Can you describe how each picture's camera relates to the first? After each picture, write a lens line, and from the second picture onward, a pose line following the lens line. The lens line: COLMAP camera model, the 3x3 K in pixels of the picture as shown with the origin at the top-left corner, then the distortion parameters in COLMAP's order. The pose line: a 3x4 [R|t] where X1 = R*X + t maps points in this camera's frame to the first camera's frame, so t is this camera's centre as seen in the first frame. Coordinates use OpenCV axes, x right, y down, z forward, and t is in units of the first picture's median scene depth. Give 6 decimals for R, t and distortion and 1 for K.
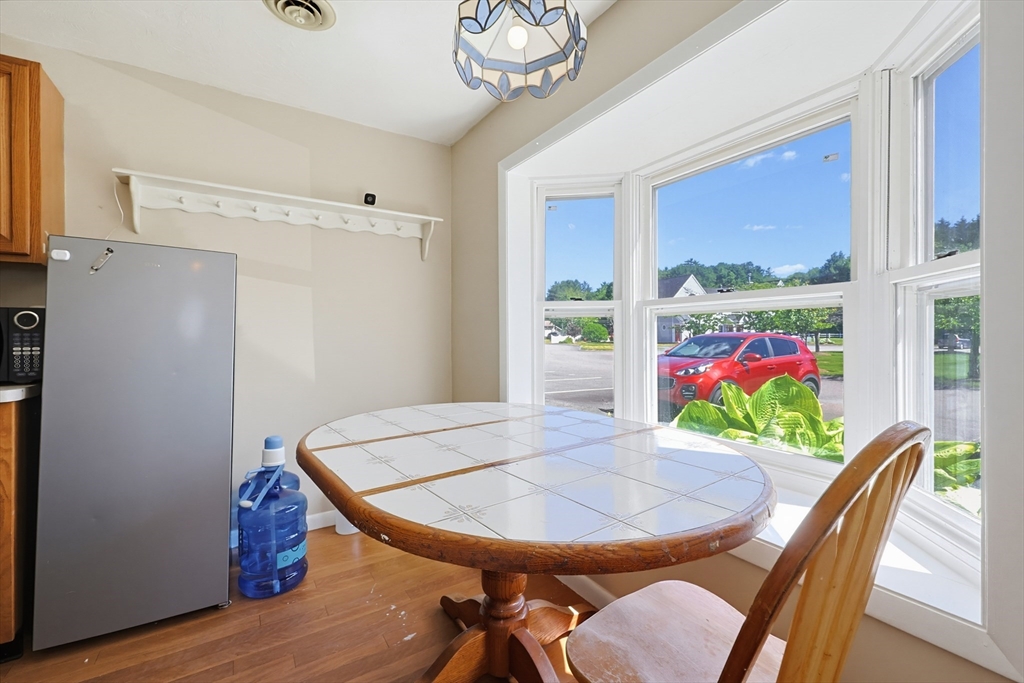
lens RADIAL K [[430.9, 0, 510.0], [0, 430.9, 334.0], [0, 0, 1]] dist [0.002106, -0.000661]
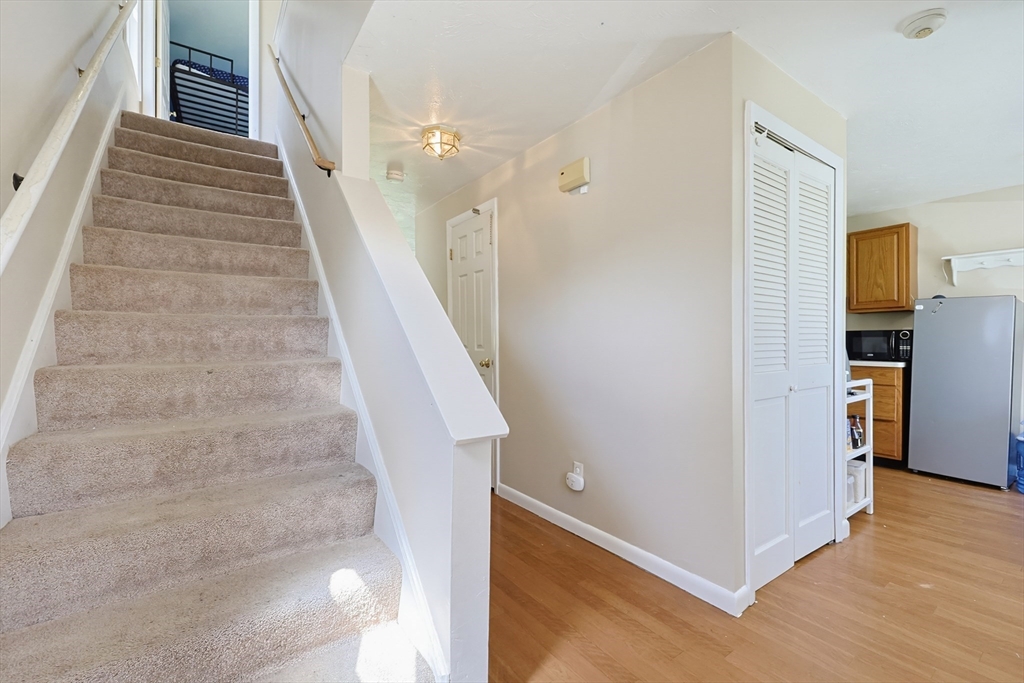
lens RADIAL K [[430.9, 0, 519.7], [0, 430.9, 342.4], [0, 0, 1]] dist [0.002106, -0.000661]
pose [[0.059767, 0.006430, -0.998192, 1.157479], [0.002084, 0.999976, 0.006566, -0.011128], [0.998210, -0.002473, 0.059752, -1.292531]]
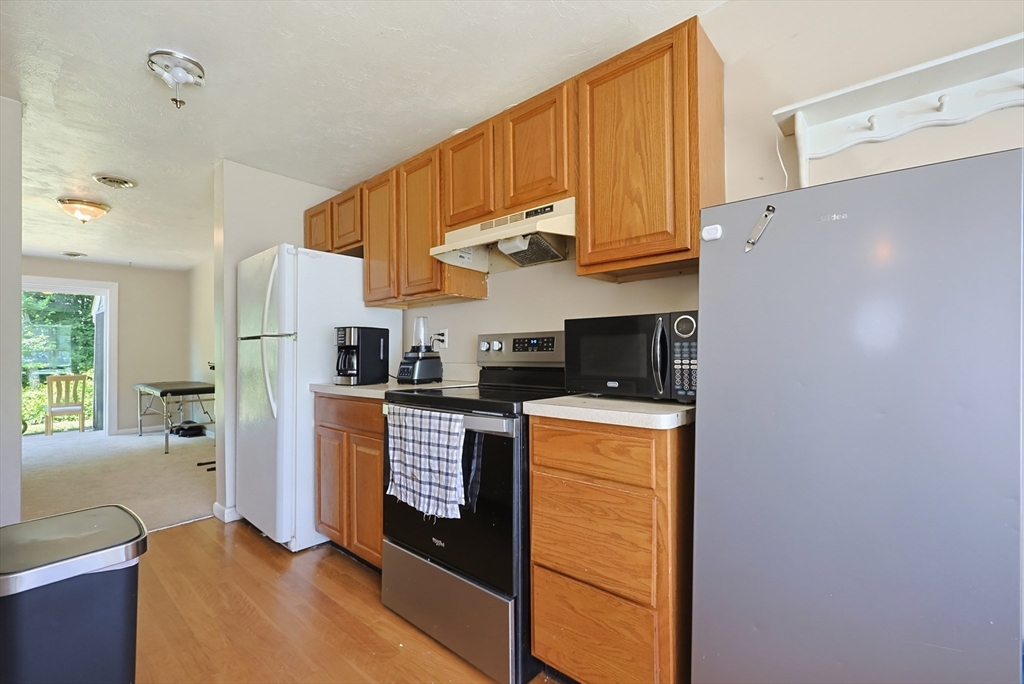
lens RADIAL K [[430.9, 0, 515.6], [0, 430.9, 344.8], [0, 0, 1]] dist [0.002106, -0.000661]
pose [[0.271574, -0.012907, -0.962331, -0.427476], [0.007668, 0.999907, -0.011247, 0.009106], [0.962387, -0.004325, 0.271647, 0.473155]]
